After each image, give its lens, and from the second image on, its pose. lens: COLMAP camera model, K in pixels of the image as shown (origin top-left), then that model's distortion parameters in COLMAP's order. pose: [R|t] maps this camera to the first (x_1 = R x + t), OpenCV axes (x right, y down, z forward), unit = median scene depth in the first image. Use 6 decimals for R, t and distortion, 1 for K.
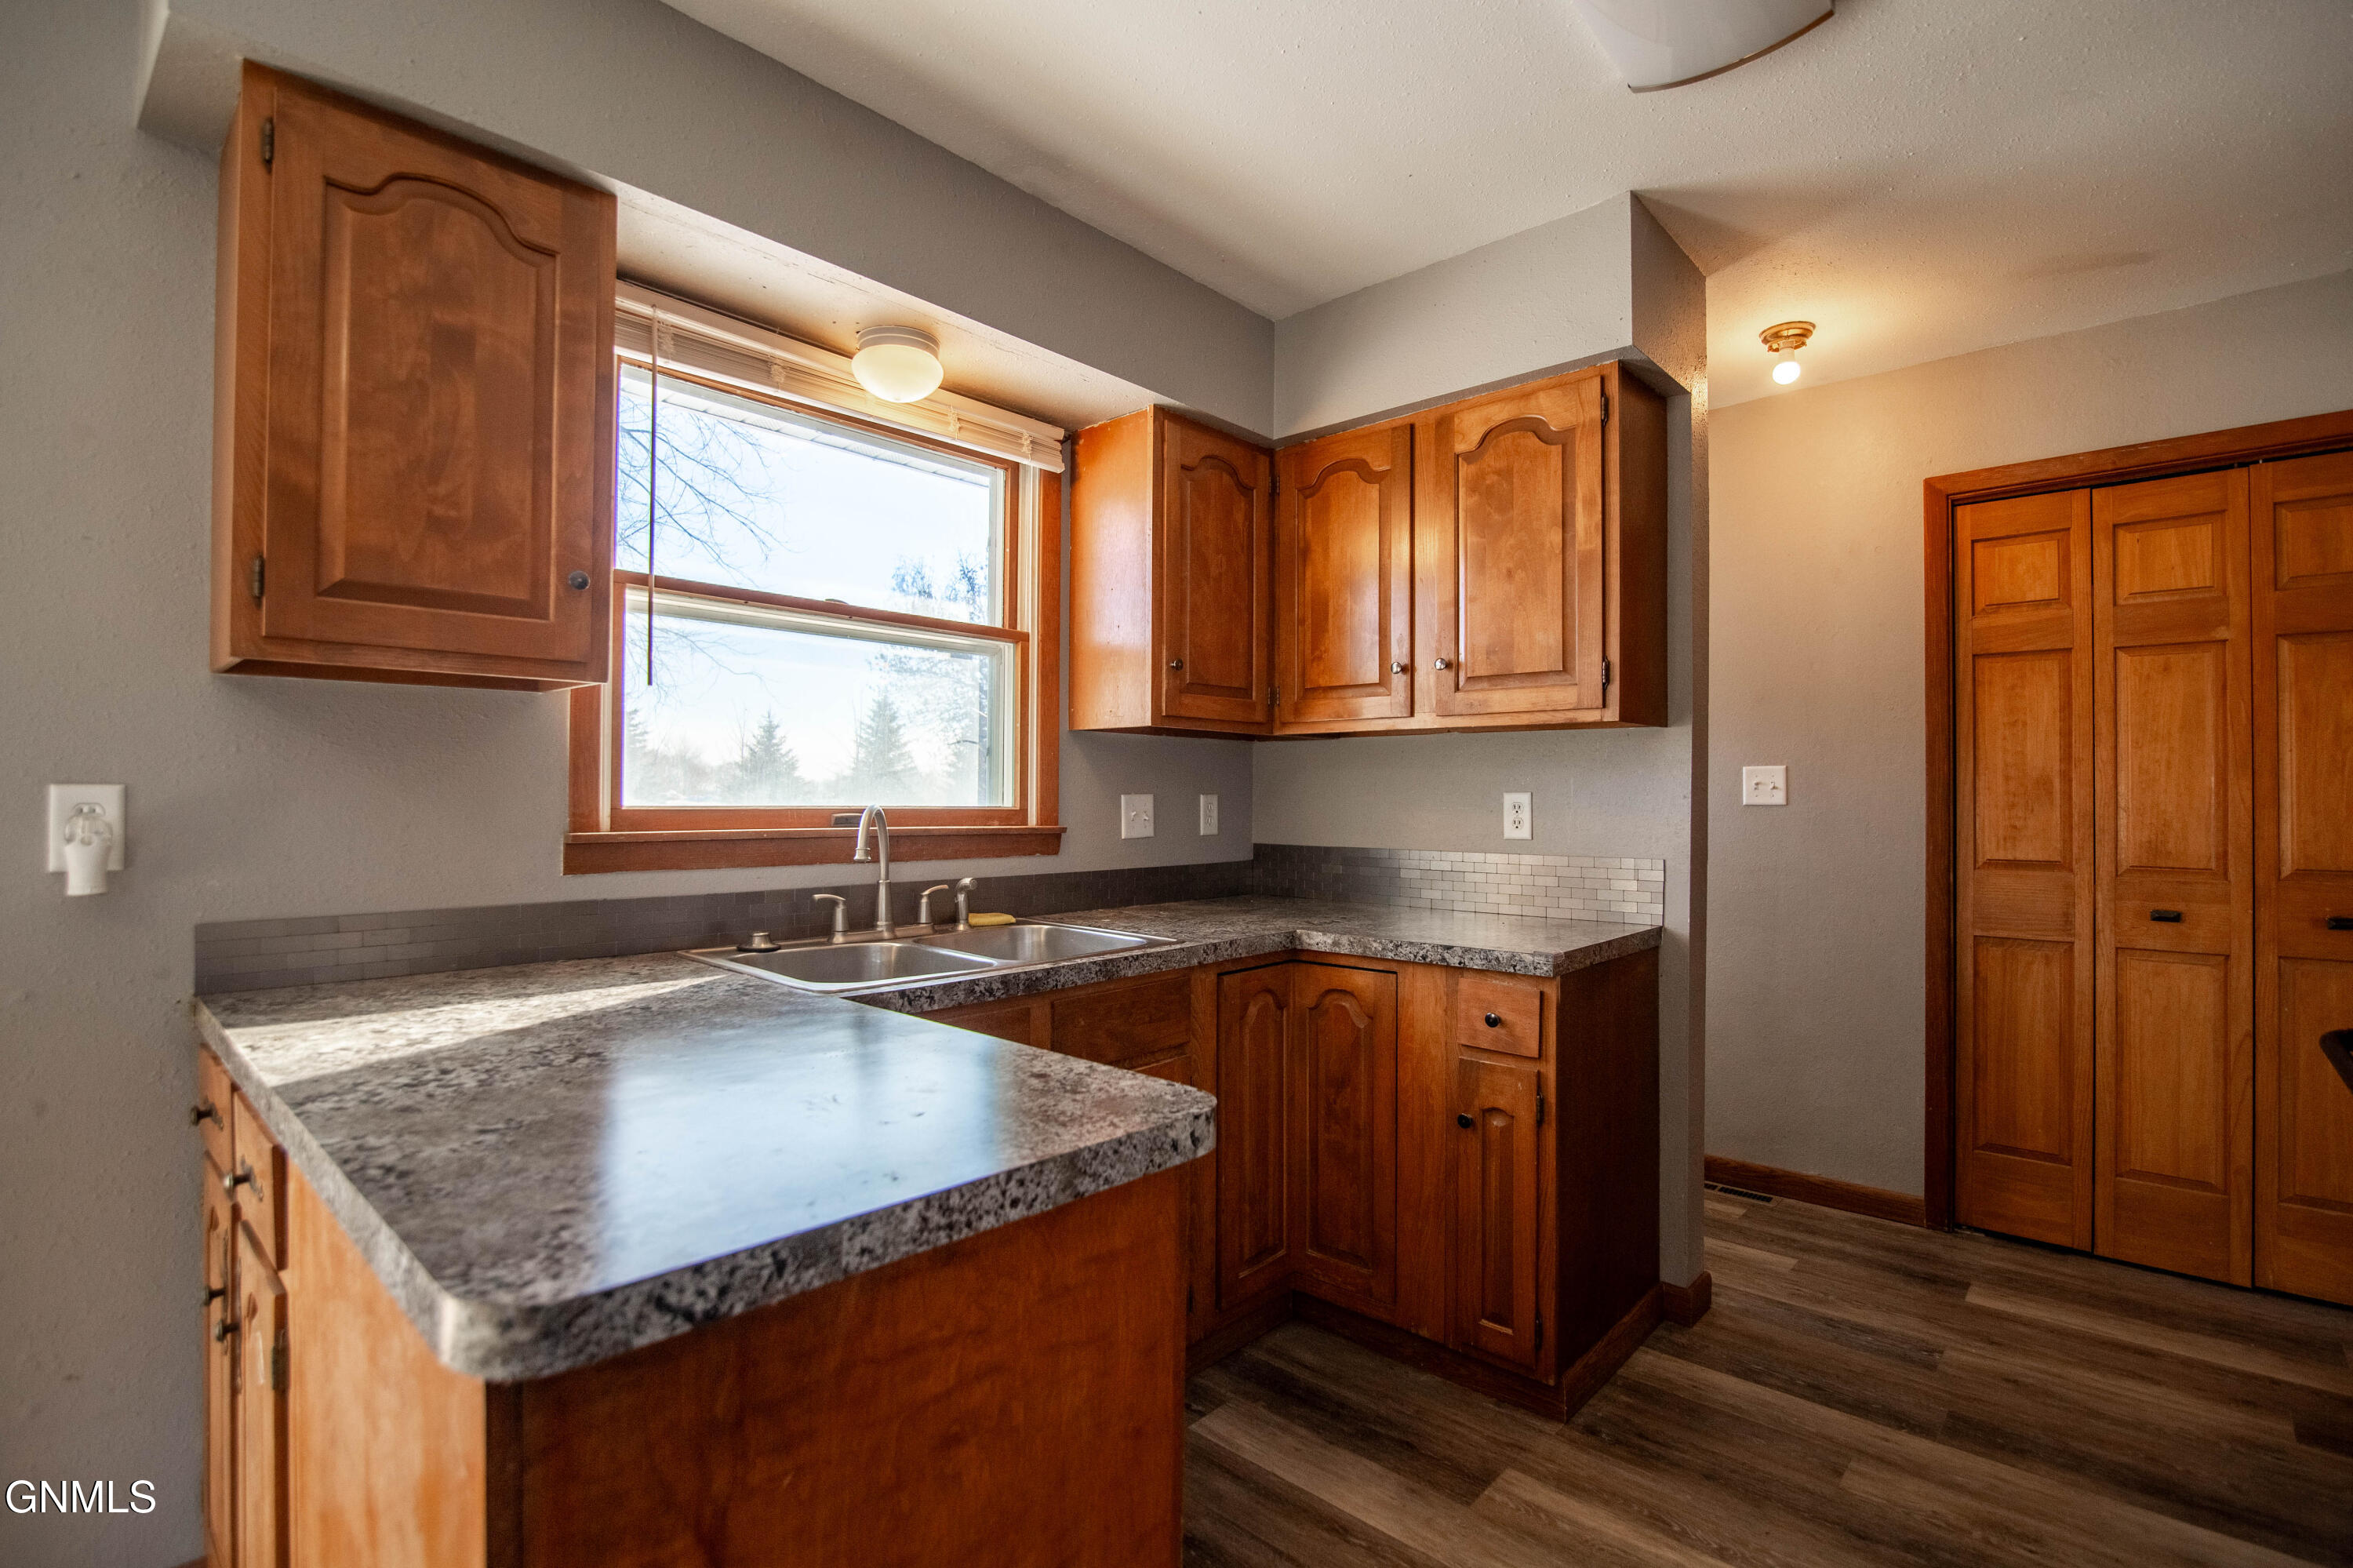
lens RADIAL K [[1096.8, 0, 1176.6], [0, 1096.8, 787.9], [0, 0, 1]] dist [-0.021039, 0.001411]
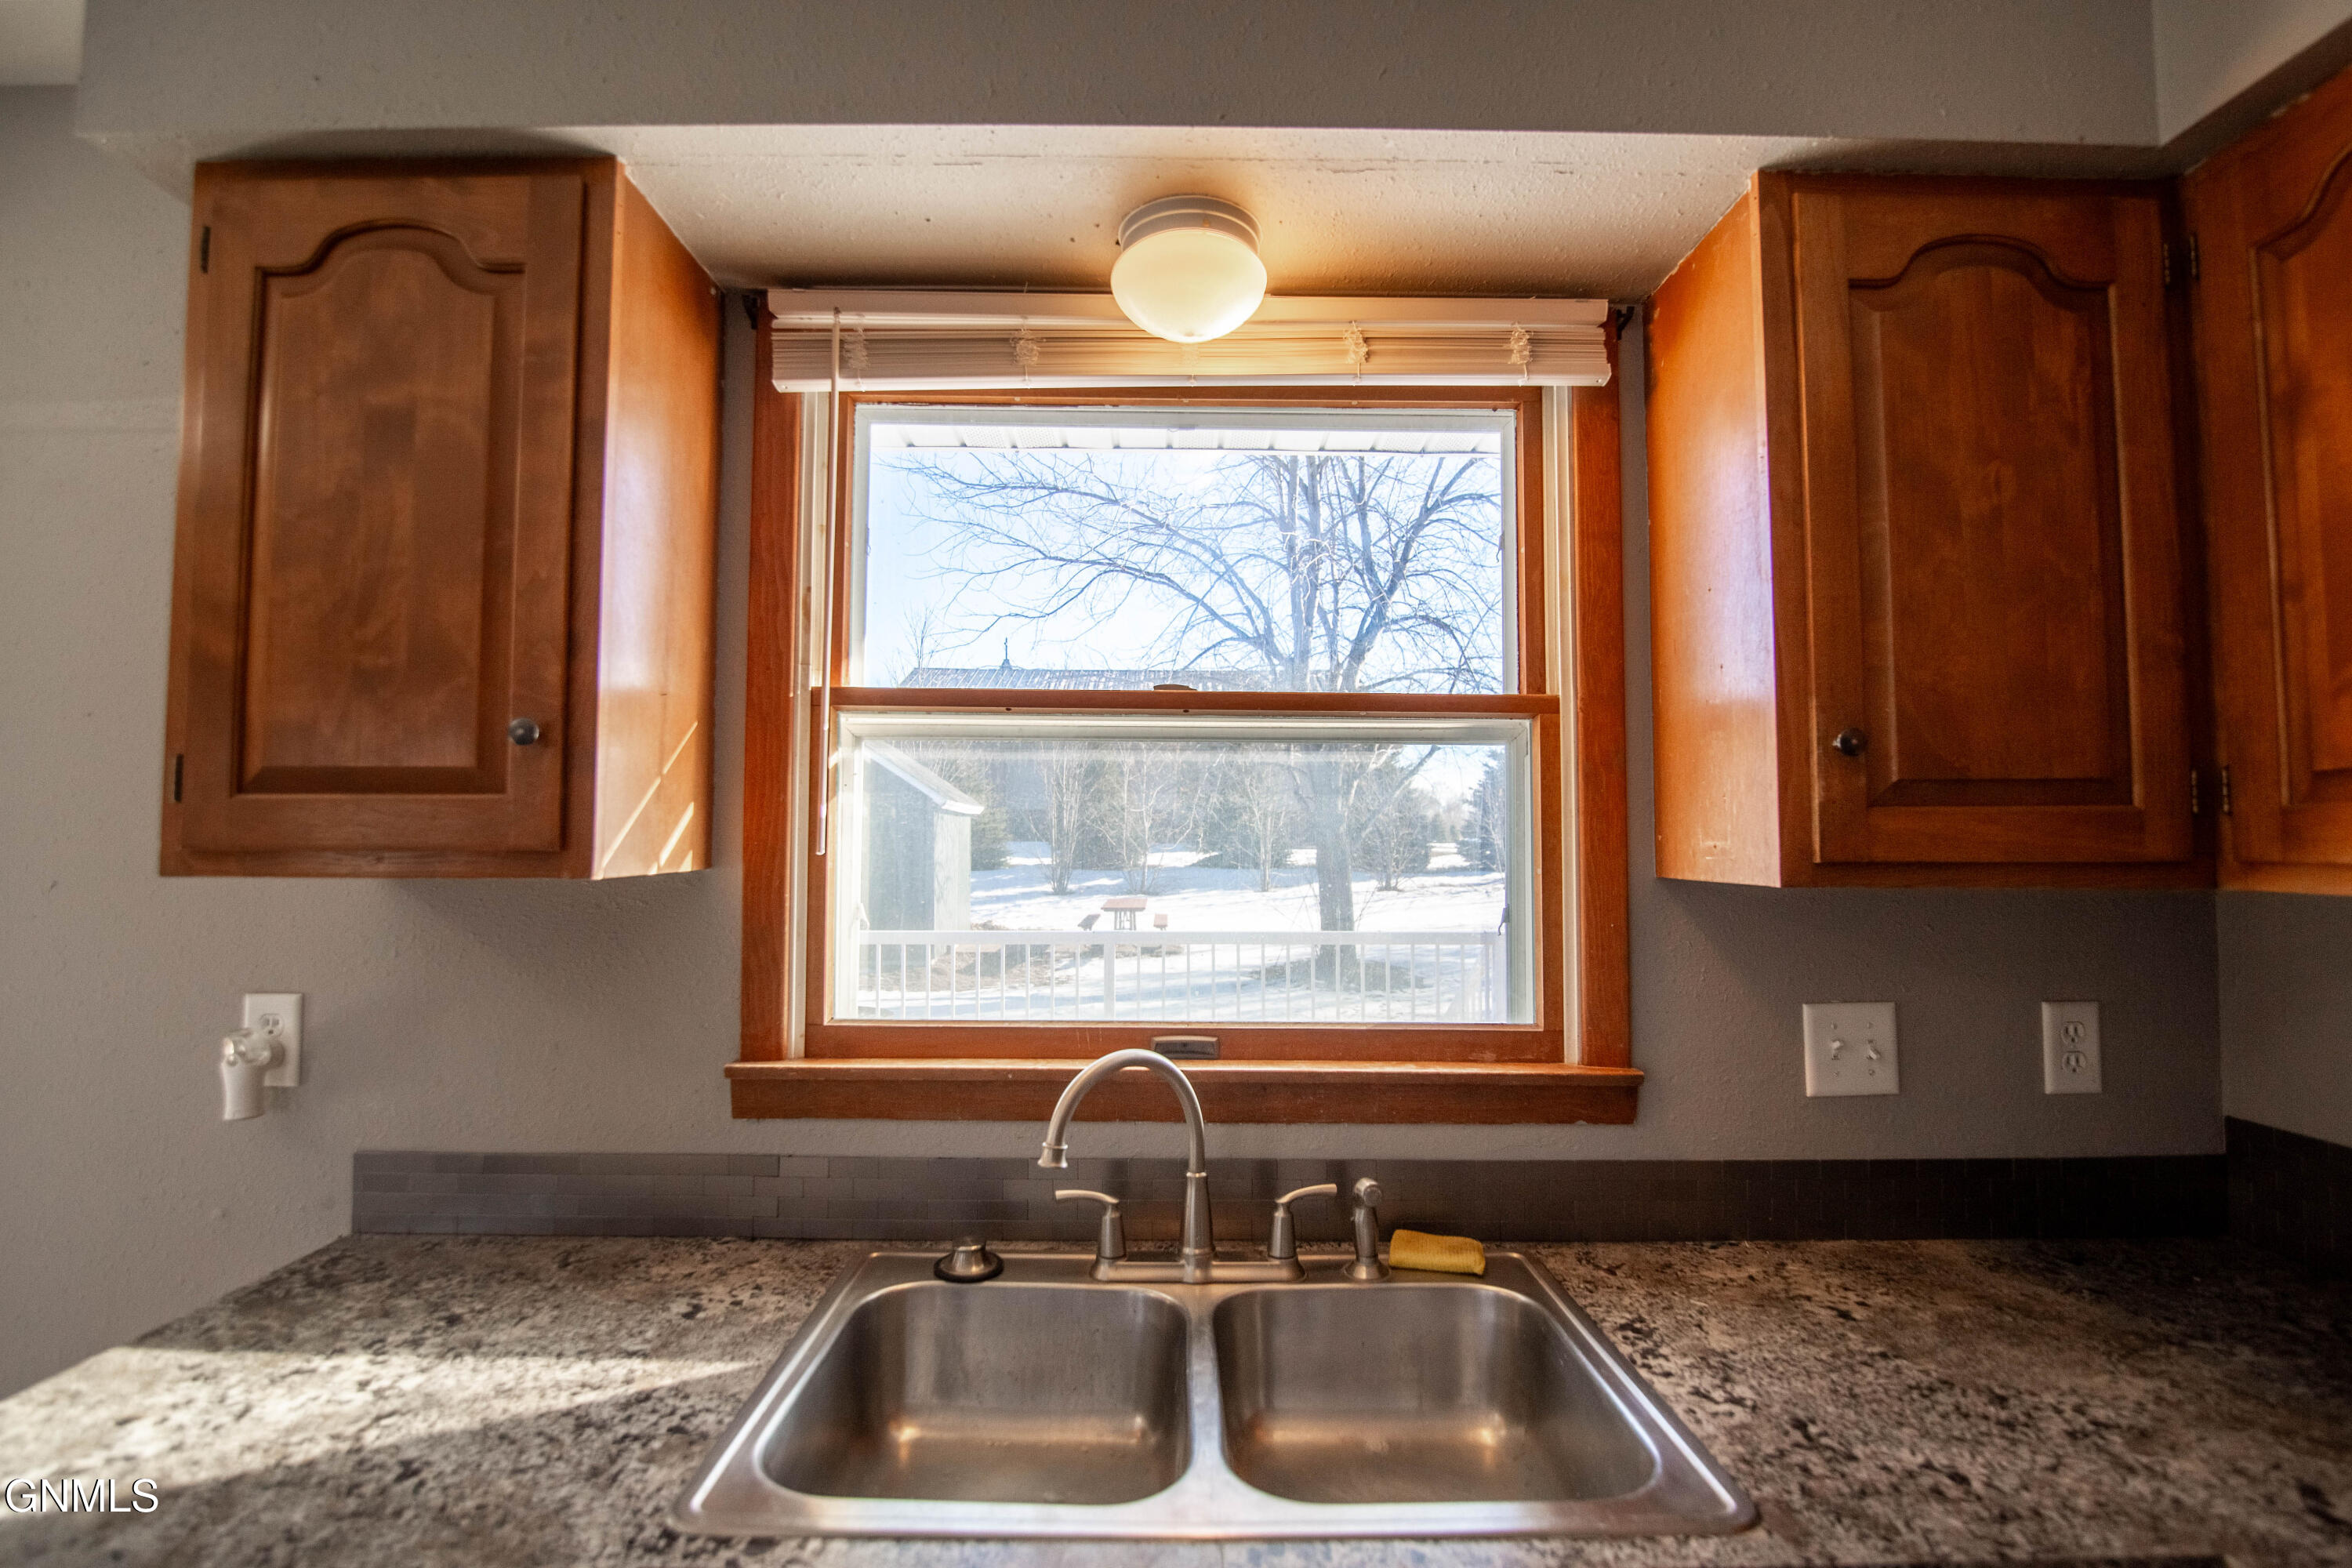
lens RADIAL K [[1096.3, 0, 1180.6], [0, 1096.3, 778.1], [0, 0, 1]] dist [-0.021039, 0.001411]
pose [[0.682723, -0.042141, -0.729461, 0.139919], [0.005756, 0.998615, -0.052303, -0.084111], [0.730654, 0.031510, 0.682020, 0.564693]]
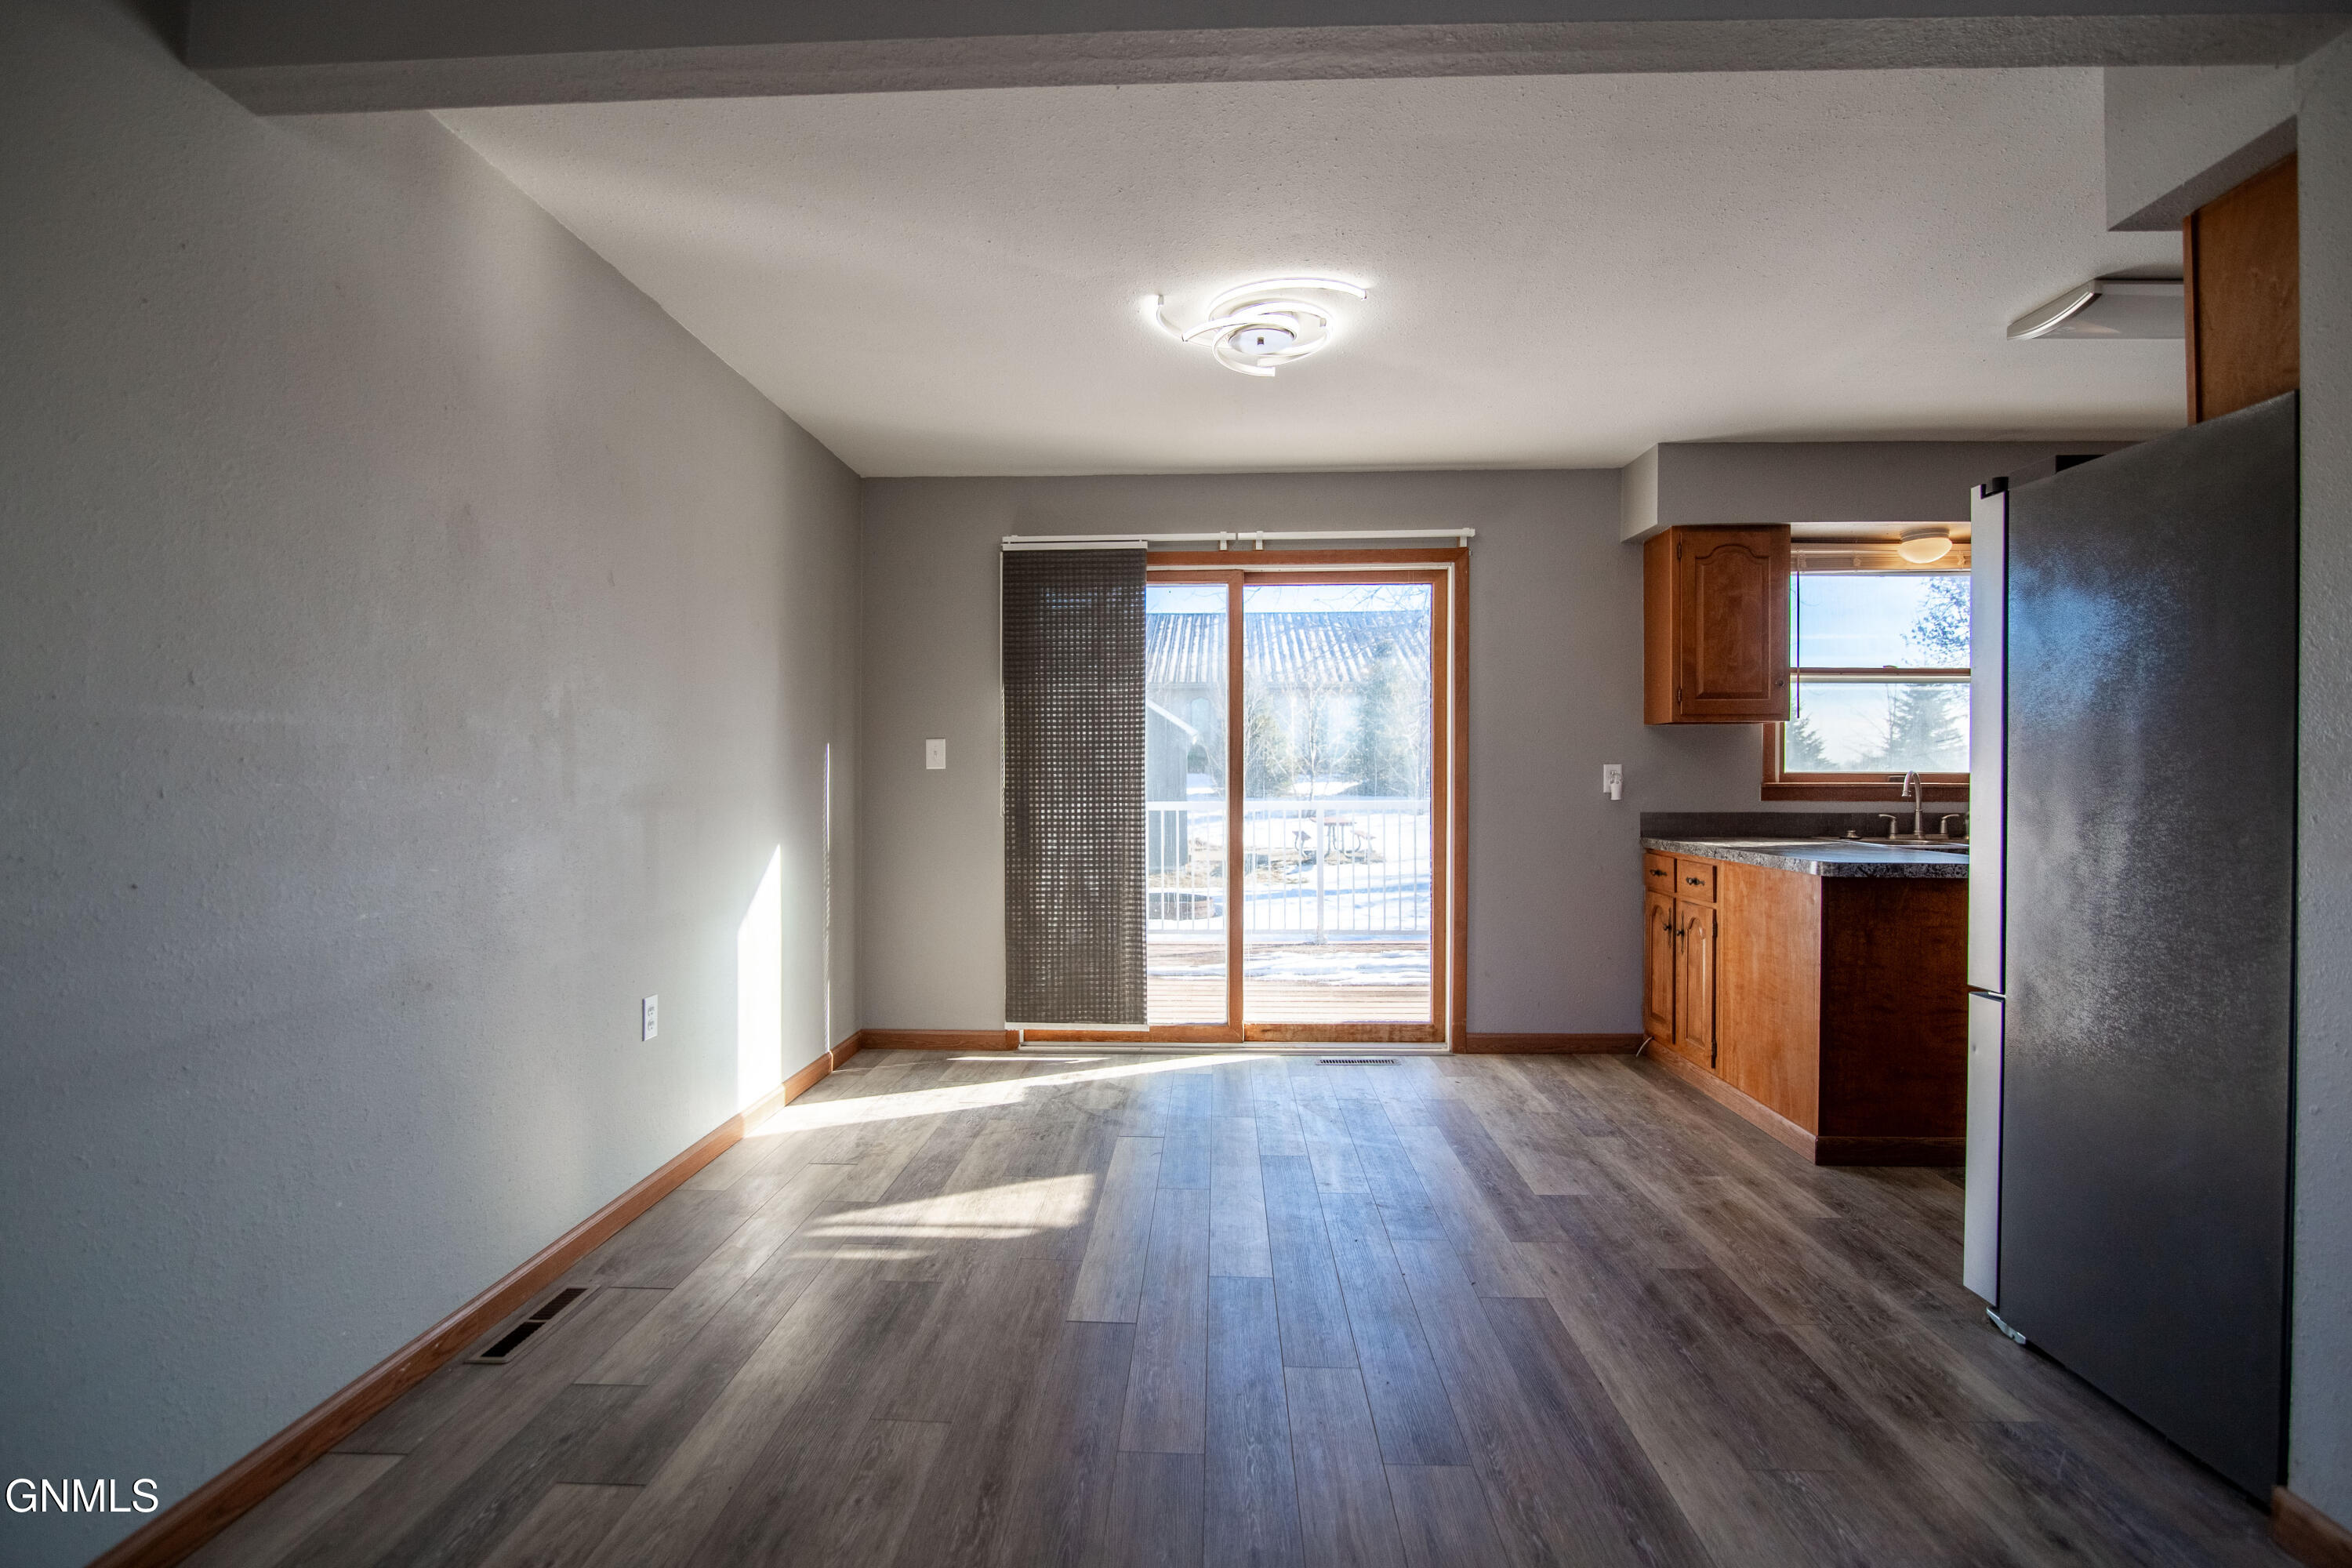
lens RADIAL K [[1096.3, 0, 1163.3], [0, 1096.3, 792.8], [0, 0, 1]] dist [-0.021039, 0.001411]
pose [[0.642727, 0.001392, -0.766094, 0.328297], [0.011962, 0.999858, 0.011852, 0.015054], [0.766002, -0.016782, 0.642620, -1.196226]]
